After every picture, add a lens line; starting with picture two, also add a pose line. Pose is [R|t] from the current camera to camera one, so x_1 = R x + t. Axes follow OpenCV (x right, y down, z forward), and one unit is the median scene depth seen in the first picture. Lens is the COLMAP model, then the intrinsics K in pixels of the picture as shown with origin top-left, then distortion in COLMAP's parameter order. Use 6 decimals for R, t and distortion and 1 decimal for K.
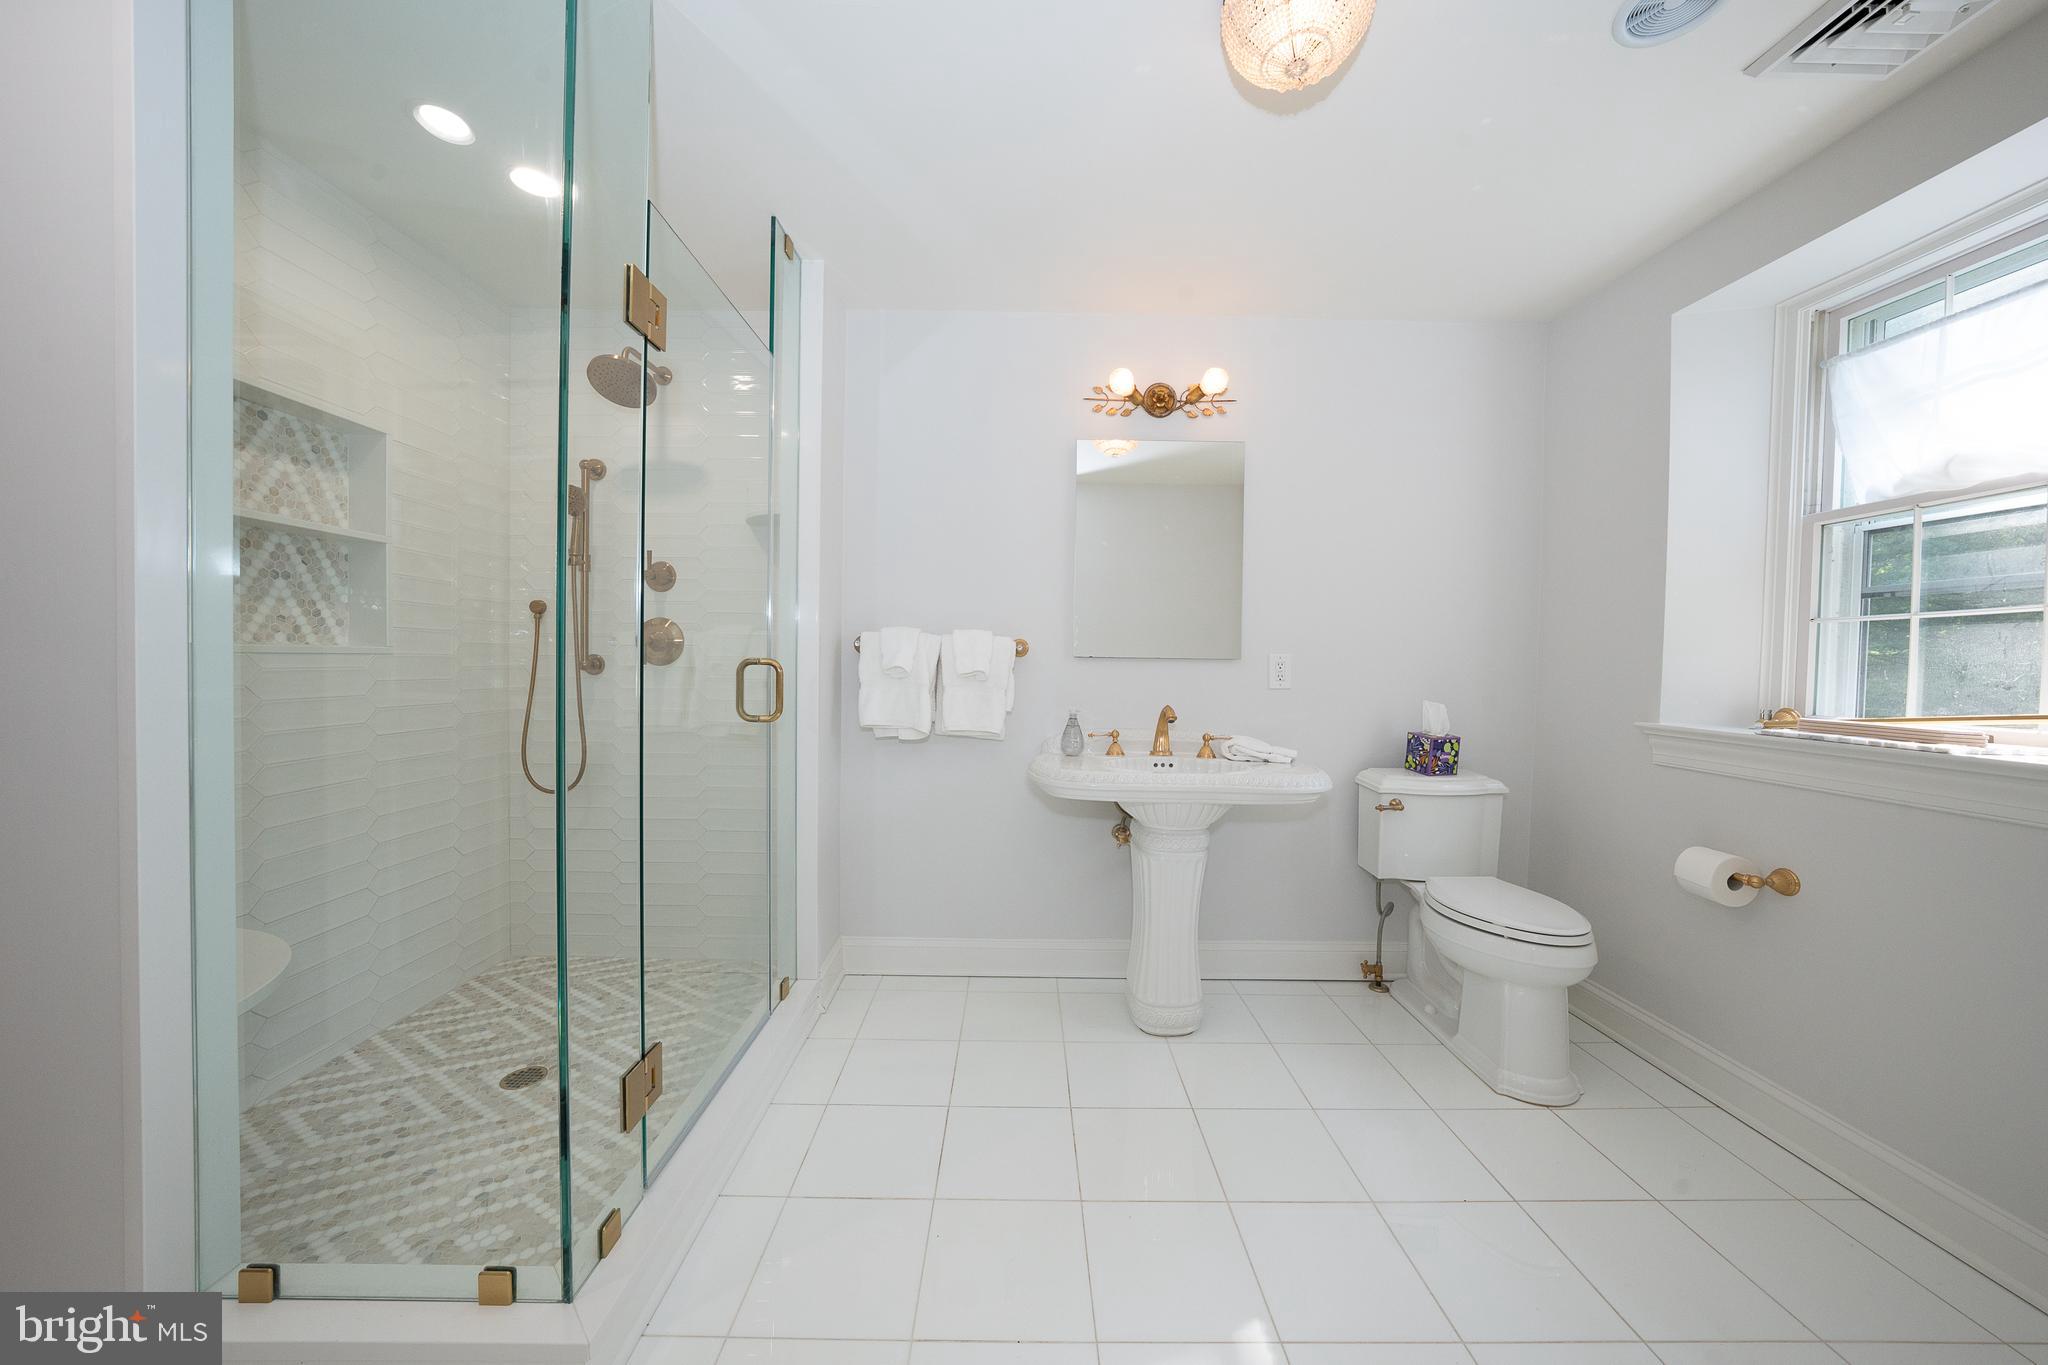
lens RADIAL K [[705.4, 0, 1024.6], [0, 705.4, 675.4], [0, 0, 1]] dist [-0.028070, 0.006236]
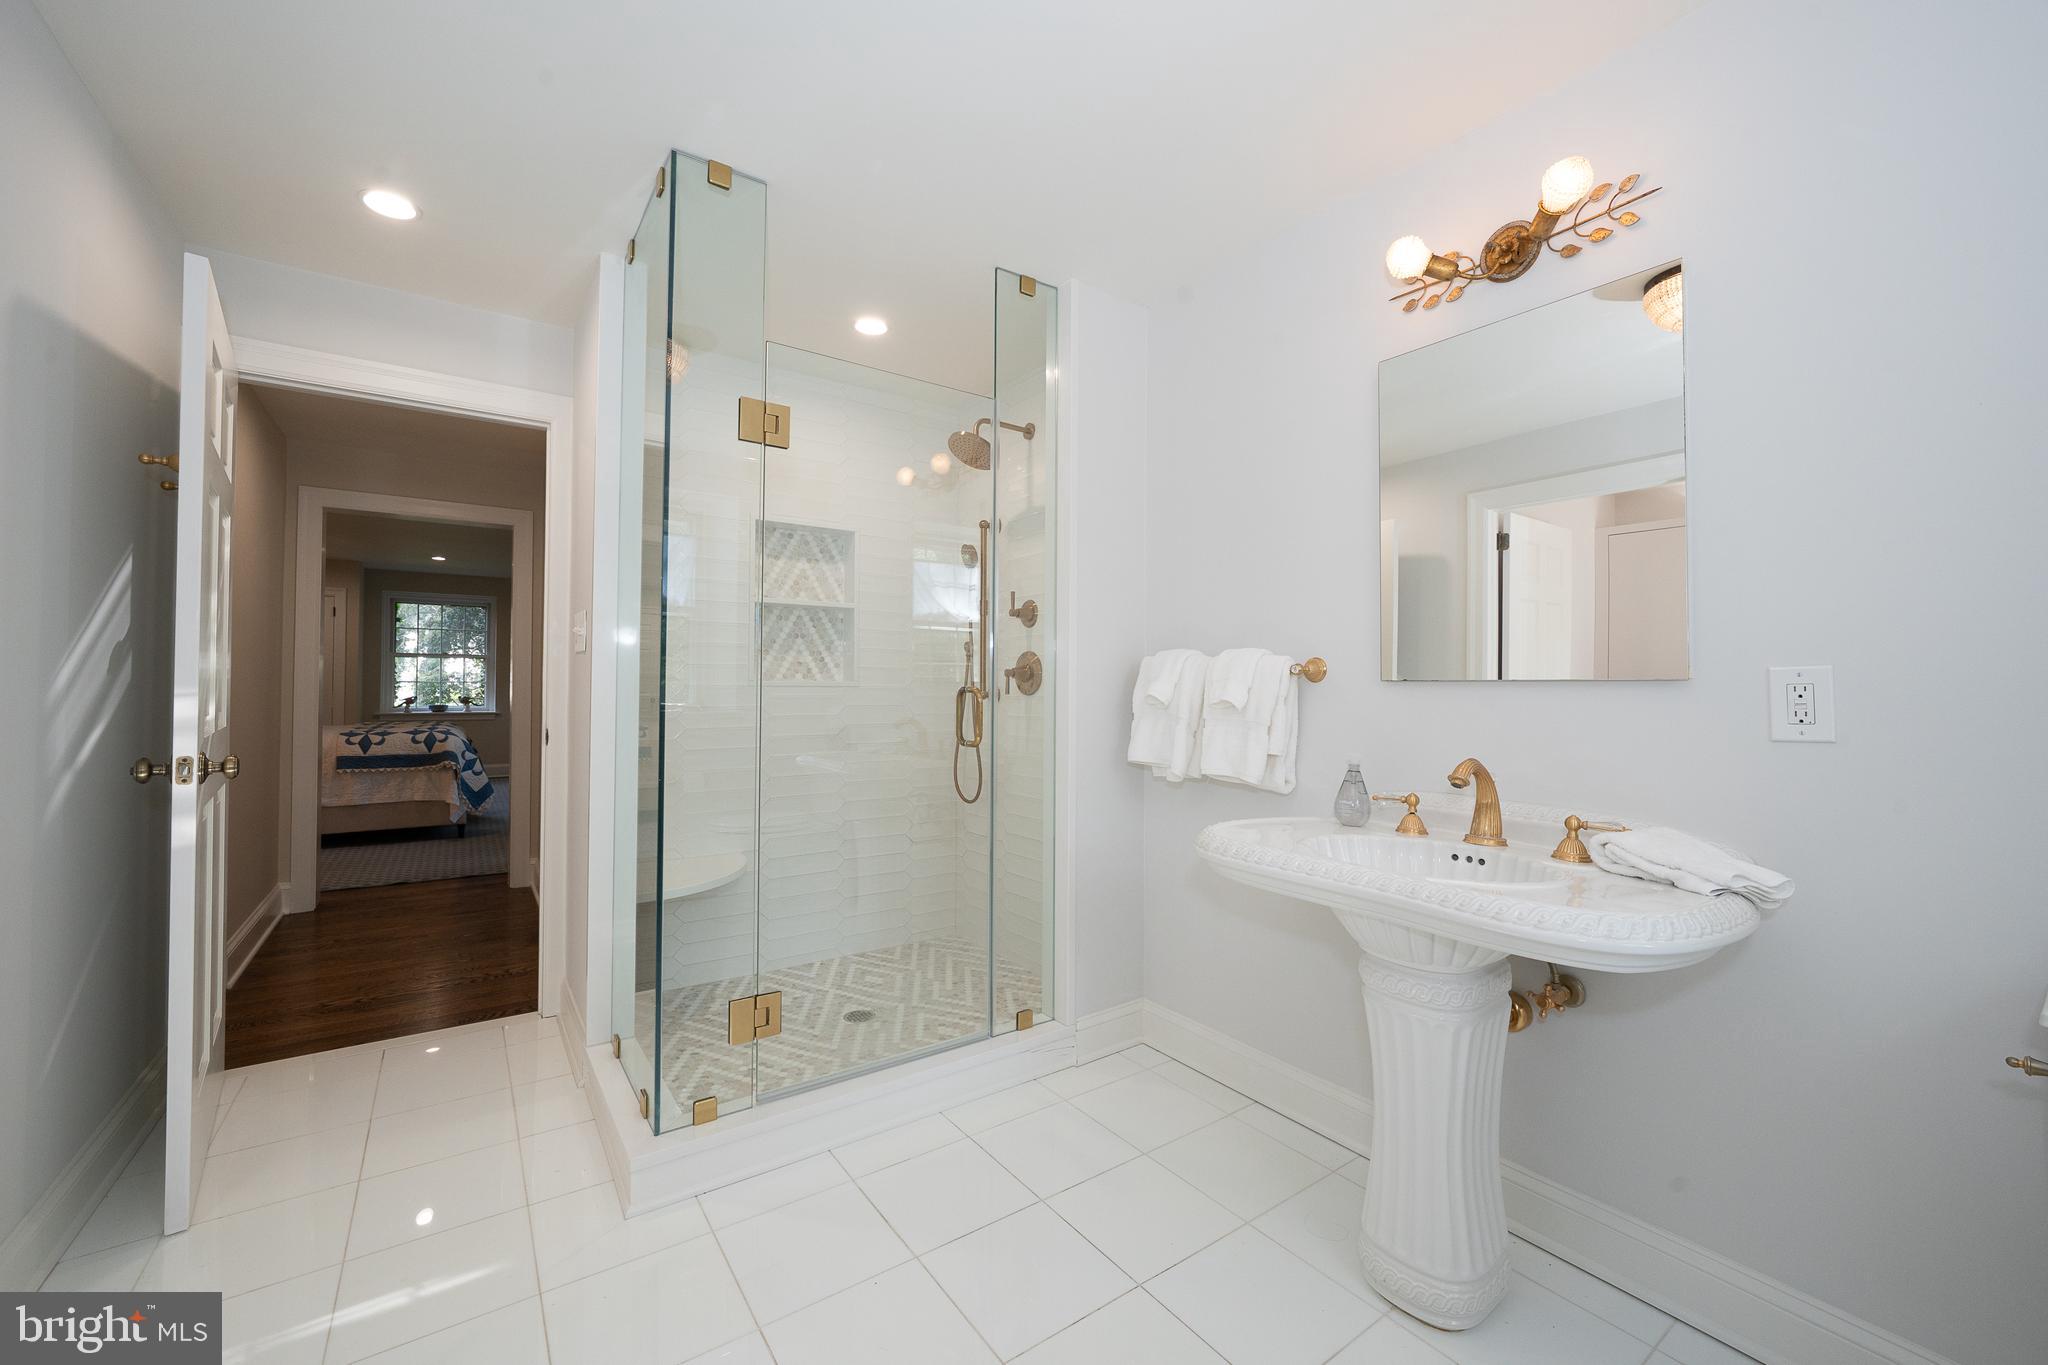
lens RADIAL K [[812.7, 0, 1026.0], [0, 812.7, 674.8], [0, 0, 1]] dist [-0.022572, 0.007743]
pose [[0.571224, -0.023342, -0.820463, 0.646860], [-0.015185, 0.999124, -0.038997, 0.004317], [0.820654, 0.034735, 0.570369, 0.351810]]
